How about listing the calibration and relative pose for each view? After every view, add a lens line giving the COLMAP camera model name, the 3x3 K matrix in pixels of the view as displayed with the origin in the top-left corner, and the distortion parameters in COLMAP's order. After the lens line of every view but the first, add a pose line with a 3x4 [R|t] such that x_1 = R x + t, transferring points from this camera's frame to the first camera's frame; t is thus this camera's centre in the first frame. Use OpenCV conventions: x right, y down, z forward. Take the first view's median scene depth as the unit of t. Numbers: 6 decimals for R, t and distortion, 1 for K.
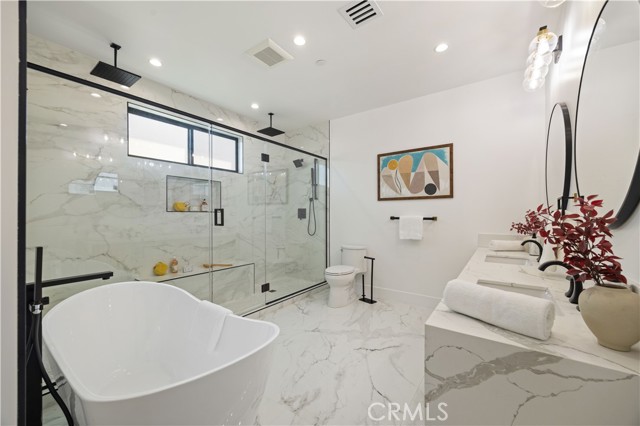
lens RADIAL K [[252.2, 0, 321.7], [0, 252.2, 214.0], [0, 0, 1]] dist [0.001621, -0.000100]
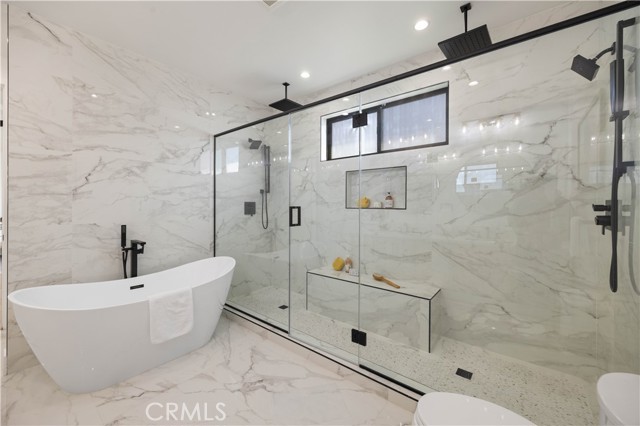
lens RADIAL K [[252.2, 0, 316.3], [0, 252.2, 206.9], [0, 0, 1]] dist [0.001621, -0.000100]
pose [[-0.059086, 0.002904, -0.998249, 0.374918], [-0.005697, 0.999979, 0.003247, -0.016986], [0.998237, 0.005879, -0.059068, 0.927123]]
